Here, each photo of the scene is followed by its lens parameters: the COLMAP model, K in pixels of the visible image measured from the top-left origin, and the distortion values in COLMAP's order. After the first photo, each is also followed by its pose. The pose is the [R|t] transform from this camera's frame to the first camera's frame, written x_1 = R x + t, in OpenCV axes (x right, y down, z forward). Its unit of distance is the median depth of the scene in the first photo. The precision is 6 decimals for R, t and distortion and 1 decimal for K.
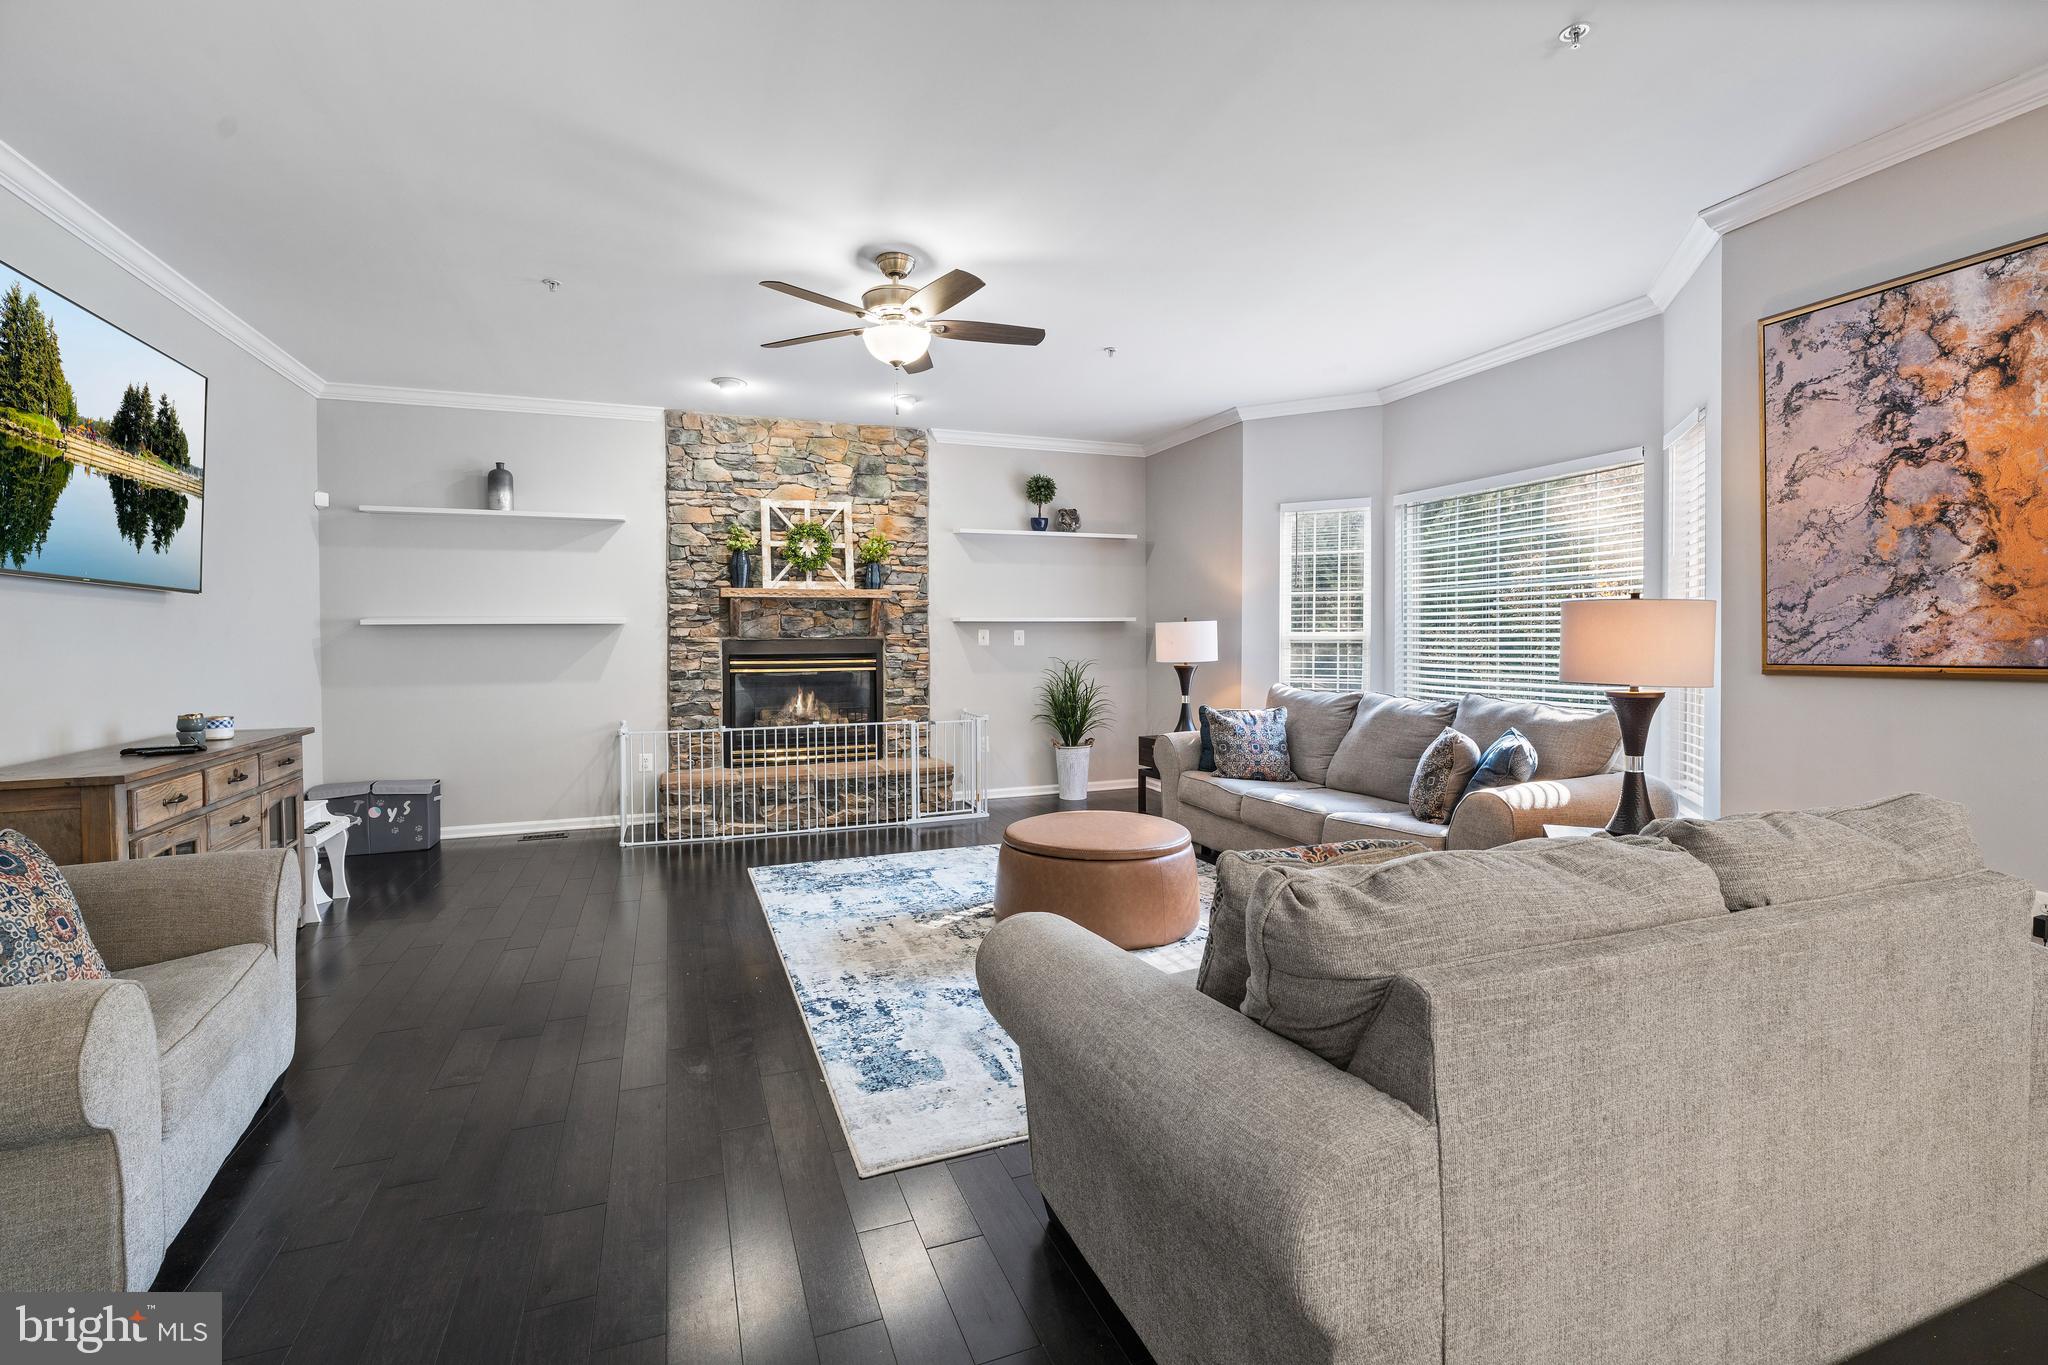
lens RADIAL K [[905.6, 0, 1014.4], [0, 905.6, 624.1], [0, 0, 1]] dist [0.000695, -0.000048]
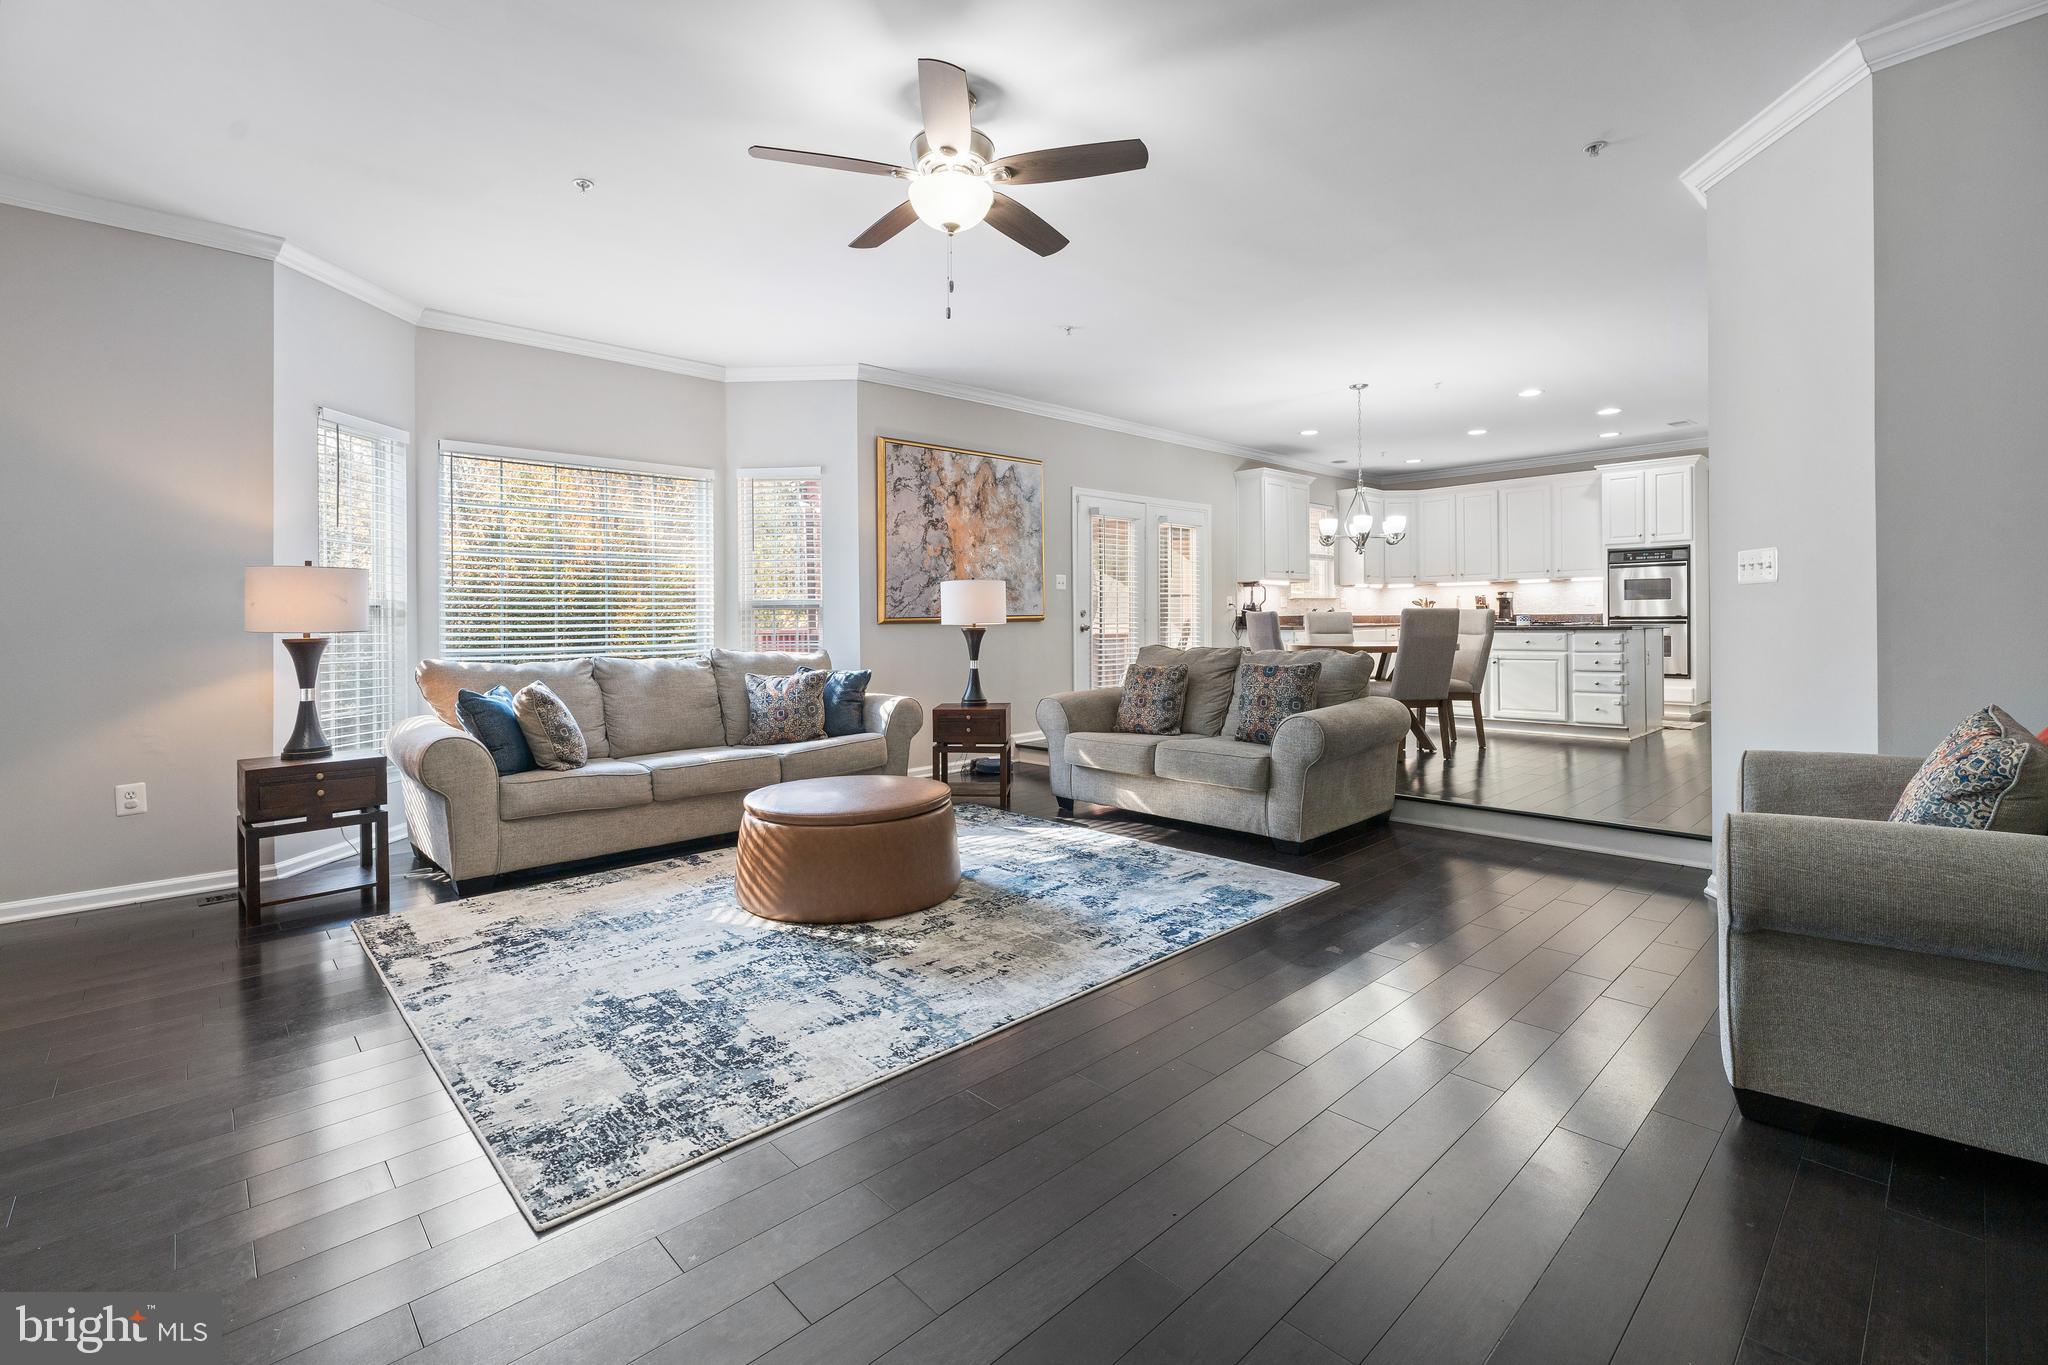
lens RADIAL K [[895.3, 0, 1002.8], [0, 895.3, 611.7], [0, 0, 1]] dist [-0.000645, -0.000158]
pose [[-0.368544, 0.024107, 0.929298, -1.044826], [0.000883, 0.999672, -0.025583, 0.081061], [-0.929610, -0.008608, -0.368444, 1.509896]]
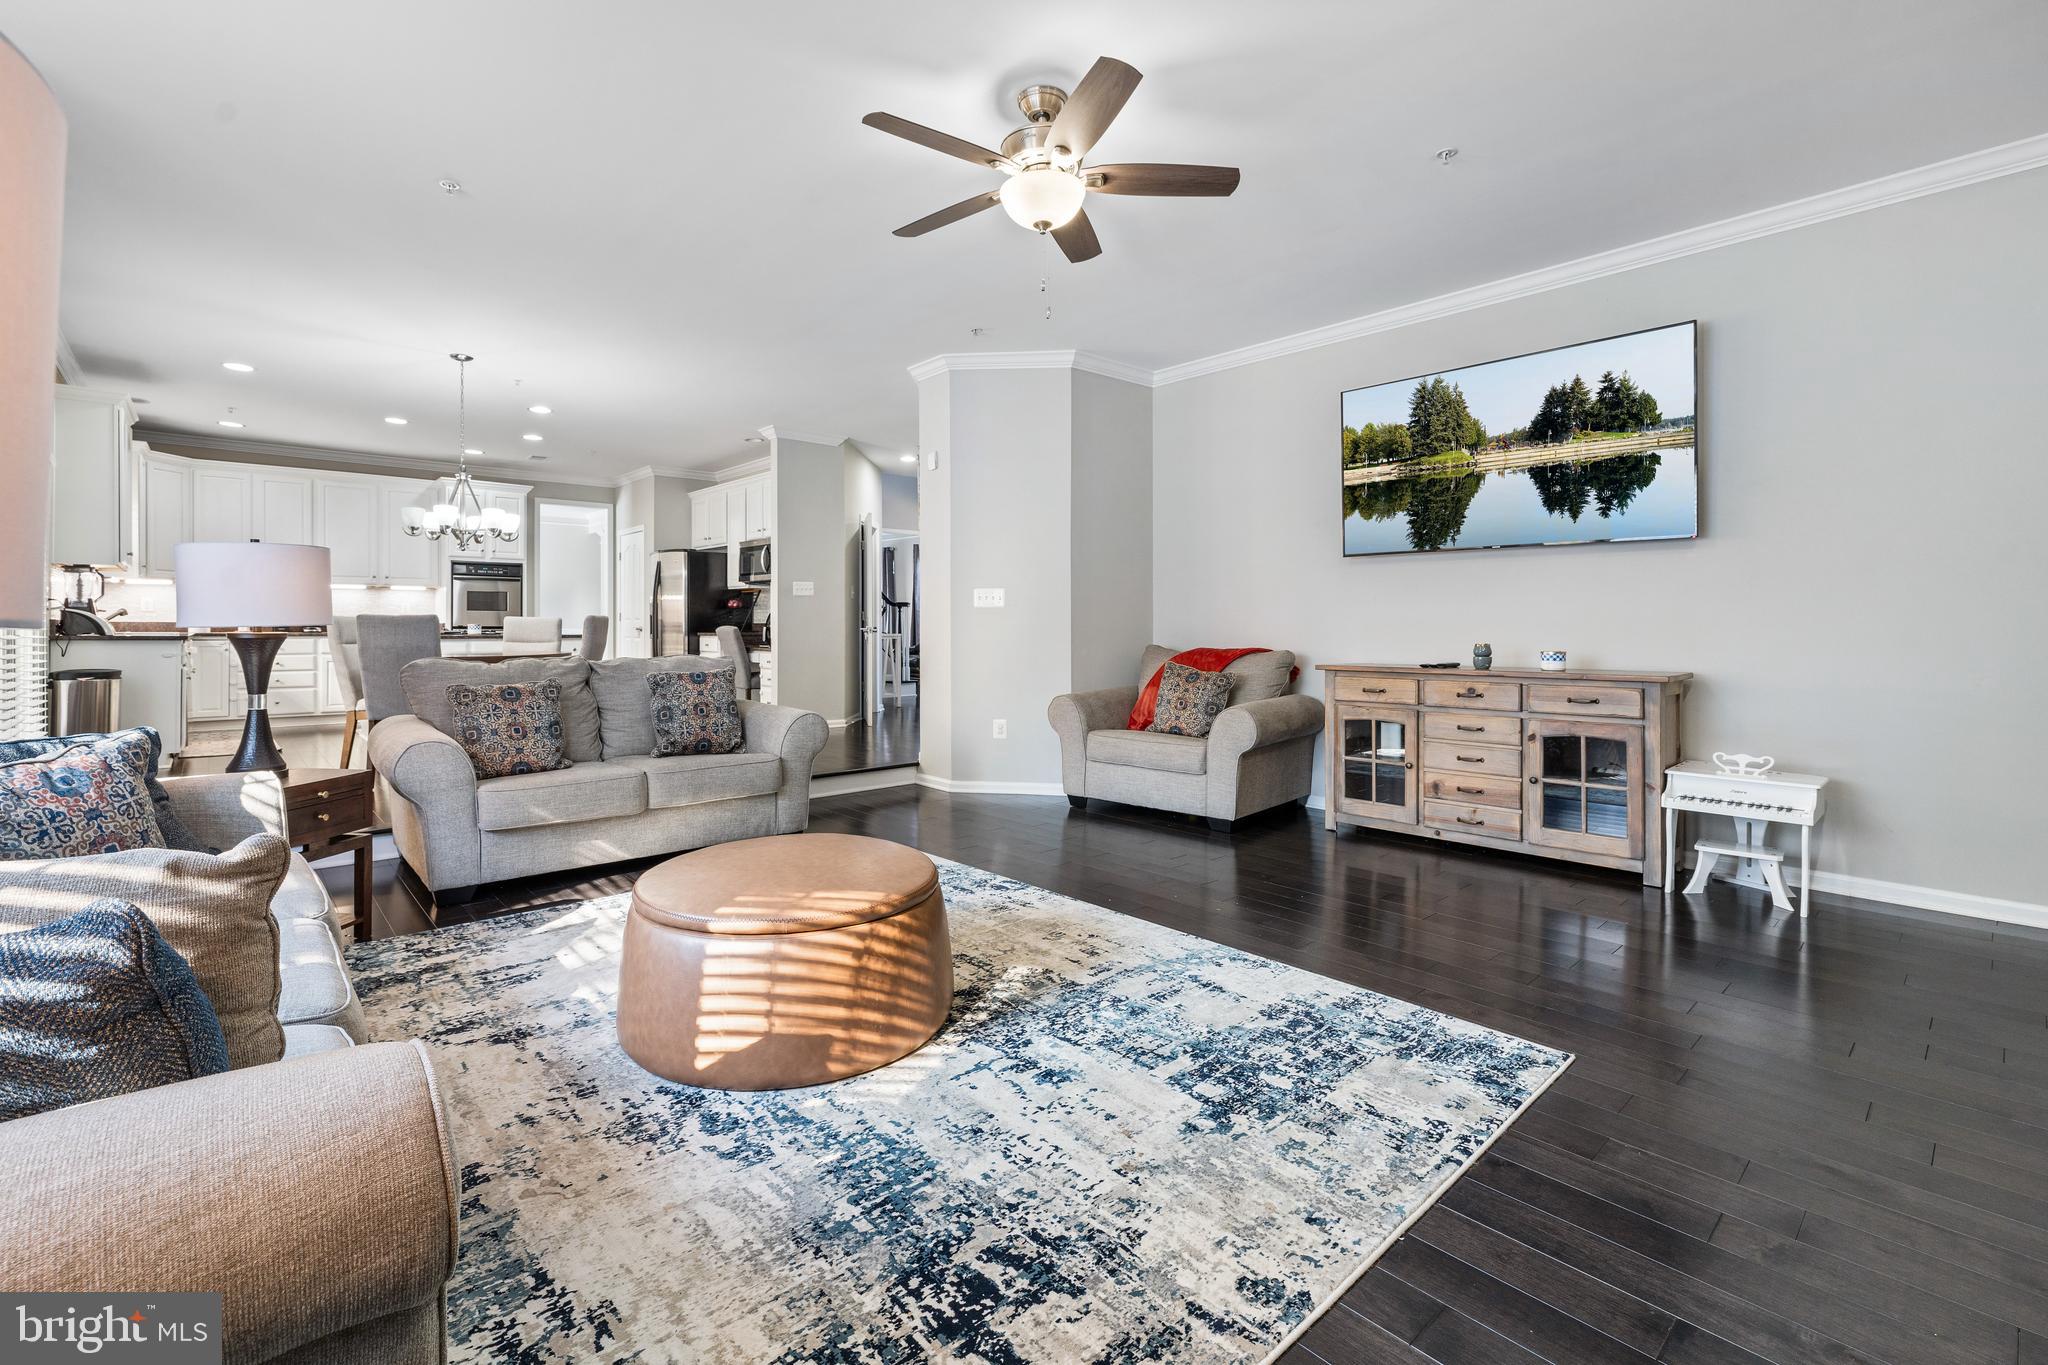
lens RADIAL K [[905.6, 0, 1014.4], [0, 905.6, 624.1], [0, 0, 1]] dist [0.000695, -0.000048]
pose [[-0.934169, 0.009002, -0.356718, 0.212940], [0.013954, 0.999839, -0.011311, 0.078977], [0.356559, -0.015544, -0.934144, 2.087426]]
